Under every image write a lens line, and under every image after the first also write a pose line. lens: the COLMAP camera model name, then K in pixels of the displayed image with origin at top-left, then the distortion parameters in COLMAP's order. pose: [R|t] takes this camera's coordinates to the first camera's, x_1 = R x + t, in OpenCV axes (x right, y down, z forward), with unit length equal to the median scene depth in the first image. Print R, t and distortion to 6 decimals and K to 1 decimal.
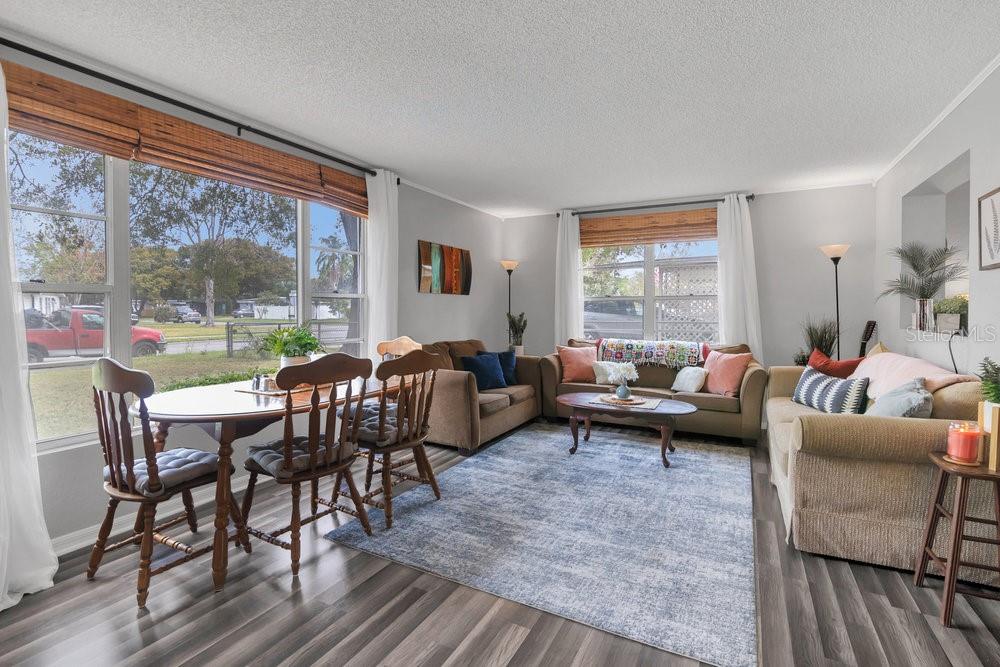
lens RADIAL K [[467.5, 0, 502.1], [0, 467.5, 304.0], [0, 0, 1]] dist [-0.002139, -0.000296]
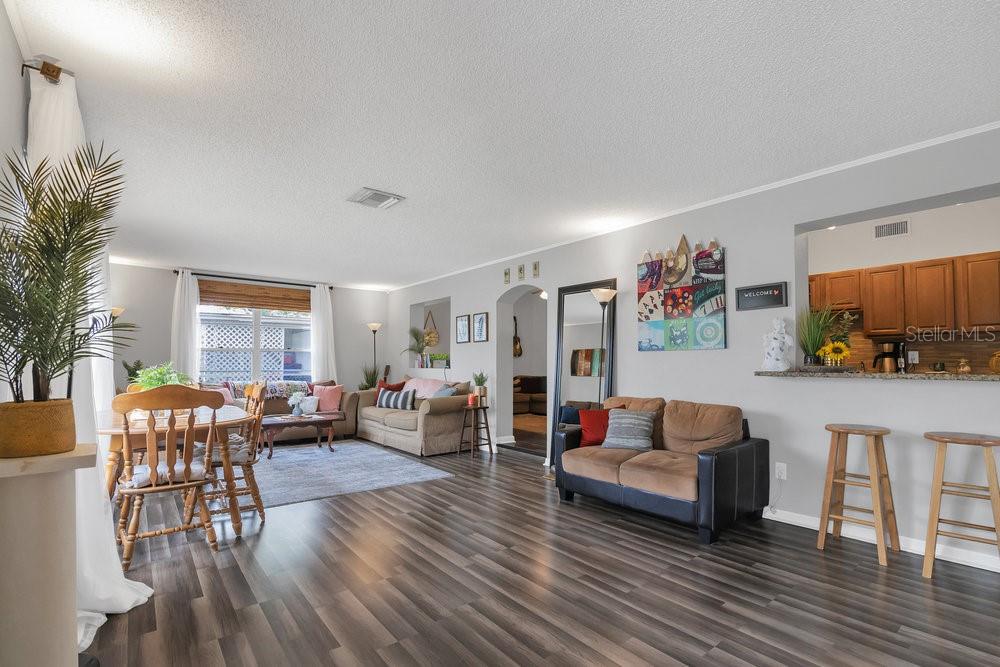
lens RADIAL K [[448.7, 0, 500.0], [0, 448.7, 333.5], [0, 0, 1]] dist [-0.000411, 0.000060]
pose [[0.415223, 0.059587, 0.907766, -0.759470], [-0.009117, 0.998075, -0.061345, 0.017589], [-0.909674, 0.017196, 0.414967, -0.188898]]
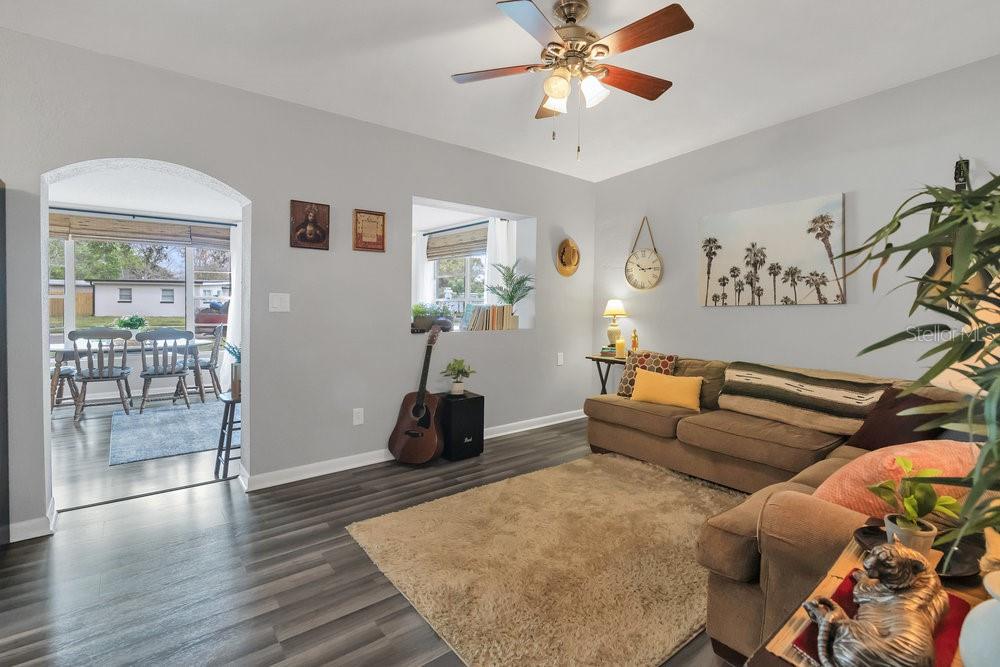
lens RADIAL K [[448.7, 0, 500.0], [0, 448.7, 333.5], [0, 0, 1]] dist [-0.000411, 0.000060]
pose [[0.903979, 0.050029, -0.424639, 1.294322], [-0.015310, 0.996282, 0.084783, -0.041985], [0.427302, -0.070141, 0.901384, -0.074919]]
